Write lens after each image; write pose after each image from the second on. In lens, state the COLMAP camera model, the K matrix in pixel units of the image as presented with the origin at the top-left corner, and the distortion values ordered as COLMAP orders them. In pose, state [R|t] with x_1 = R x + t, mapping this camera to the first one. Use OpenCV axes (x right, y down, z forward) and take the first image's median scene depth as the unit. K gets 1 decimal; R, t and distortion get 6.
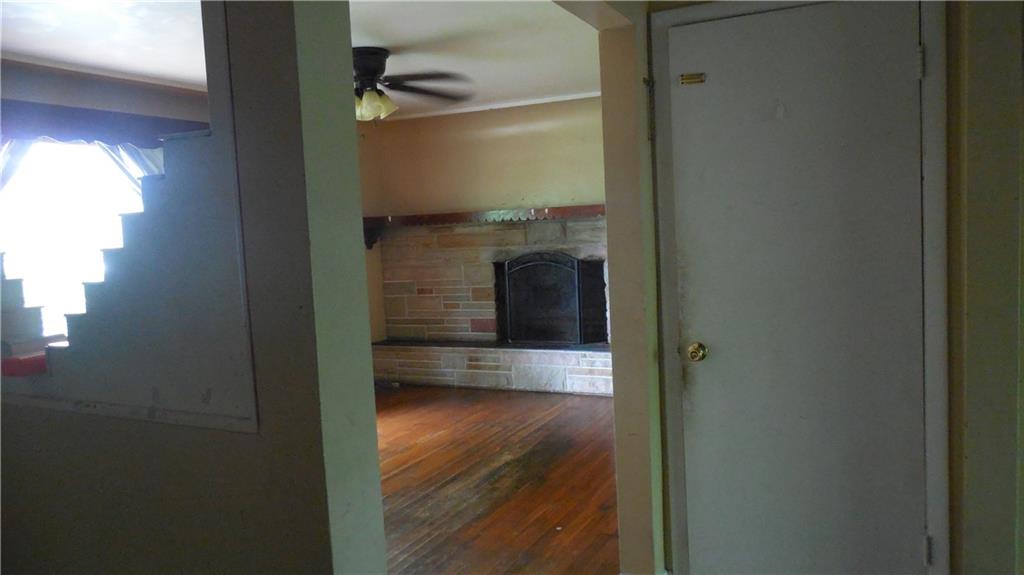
lens RADIAL K [[765.8, 0, 512.0], [0, 765.8, 287.5], [0, 0, 1]] dist [-0.001168, 0.000336]
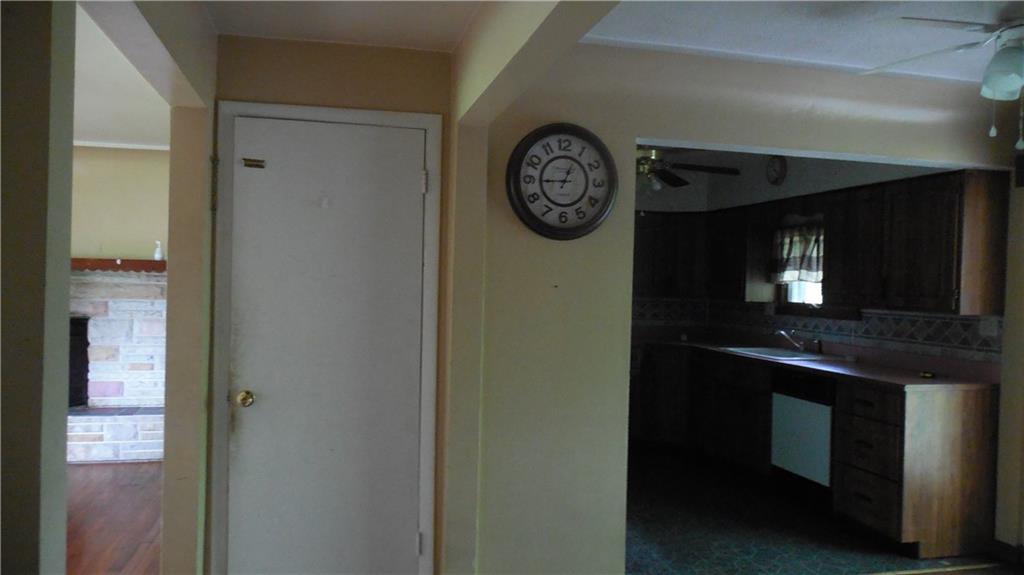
lens RADIAL K [[765.8, 0, 512.0], [0, 765.8, 287.5], [0, 0, 1]] dist [-0.001168, 0.000336]
pose [[0.771015, 0.063447, 0.633649, -0.077561], [-0.008117, 0.995923, -0.089845, 0.007712], [-0.636766, 0.064129, 0.768386, -0.057380]]
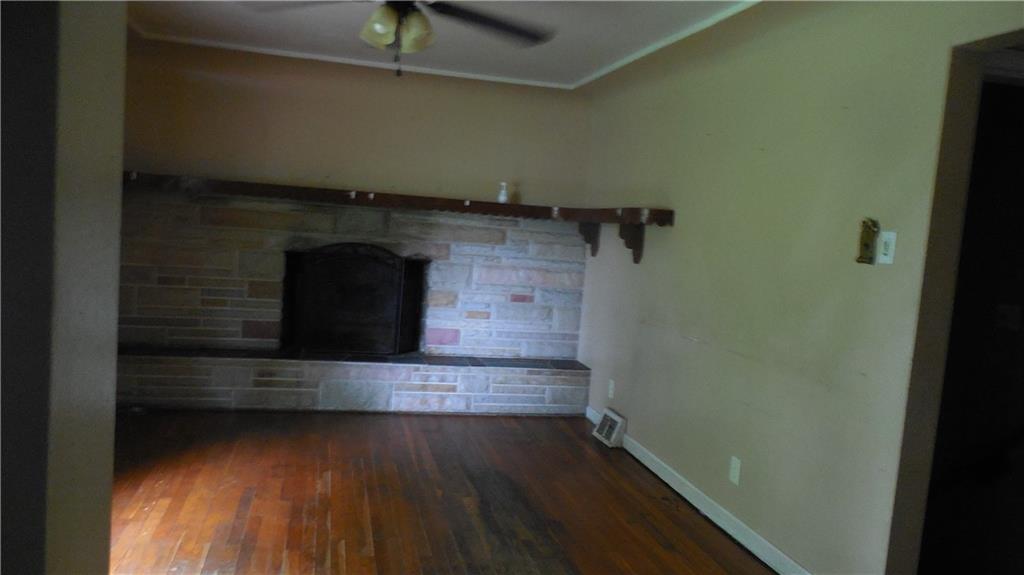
lens RADIAL K [[765.8, 0, 512.0], [0, 765.8, 287.5], [0, 0, 1]] dist [-0.001168, 0.000336]
pose [[0.772093, 0.057914, 0.632866, -0.365721], [-0.060571, 0.998012, -0.017432, 0.005121], [-0.632617, -0.024875, 0.774065, 0.252543]]
